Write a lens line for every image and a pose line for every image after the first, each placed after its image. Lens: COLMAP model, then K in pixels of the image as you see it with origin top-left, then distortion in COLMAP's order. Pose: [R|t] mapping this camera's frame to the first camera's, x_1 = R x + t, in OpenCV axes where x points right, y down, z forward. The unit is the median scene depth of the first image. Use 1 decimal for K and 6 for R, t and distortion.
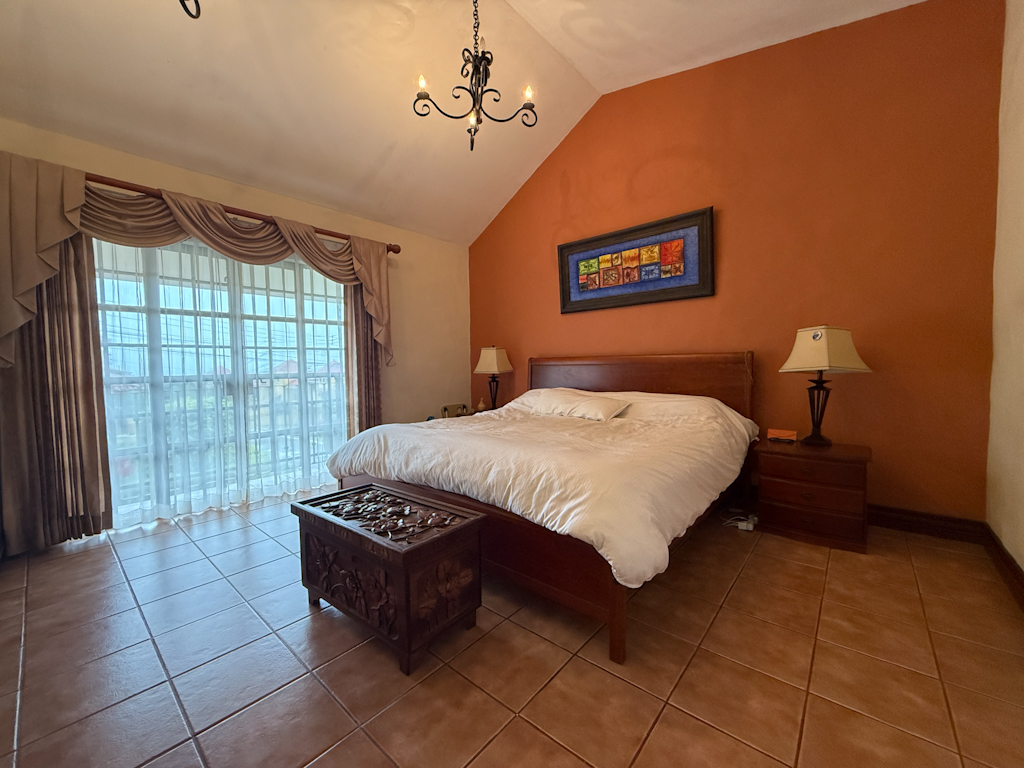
lens RADIAL K [[408.8, 0, 511.0], [0, 408.8, 384.8], [0, 0, 1]] dist [-0.002459, 0.000454]
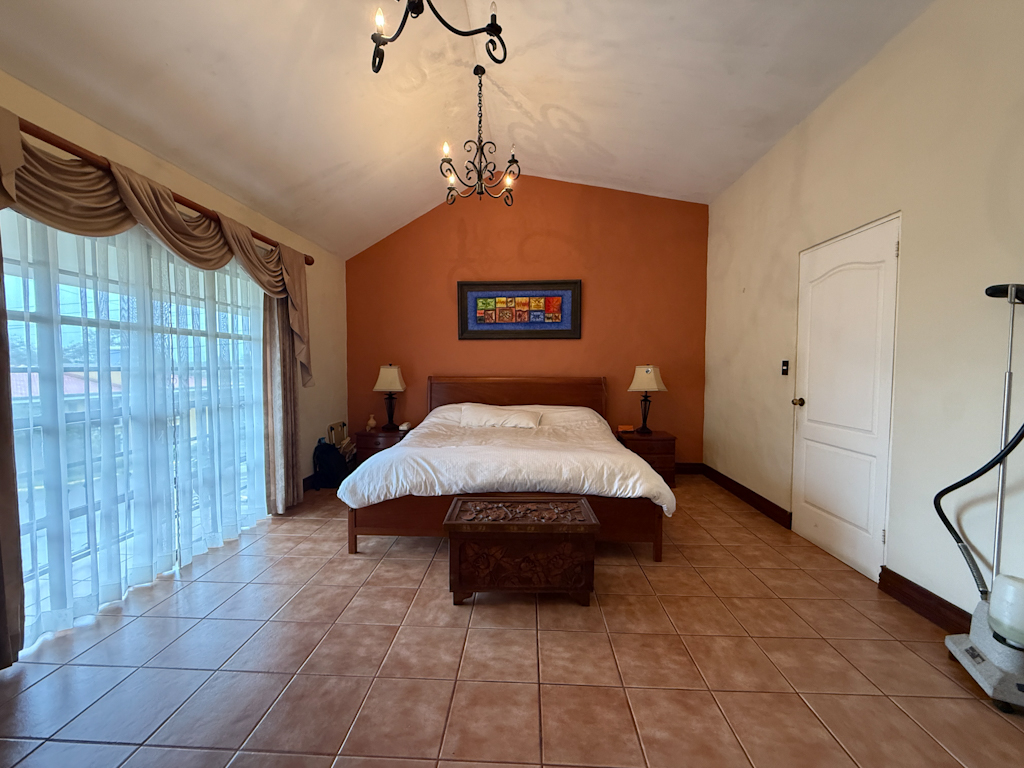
lens RADIAL K [[408.8, 0, 509.1], [0, 408.8, 384.5], [0, 0, 1]] dist [-0.002459, 0.000454]
pose [[0.785382, -0.011883, 0.618897, -0.578939], [0.014863, 0.999889, 0.000337, -0.050557], [-0.618833, 0.008934, 0.785472, -0.010568]]
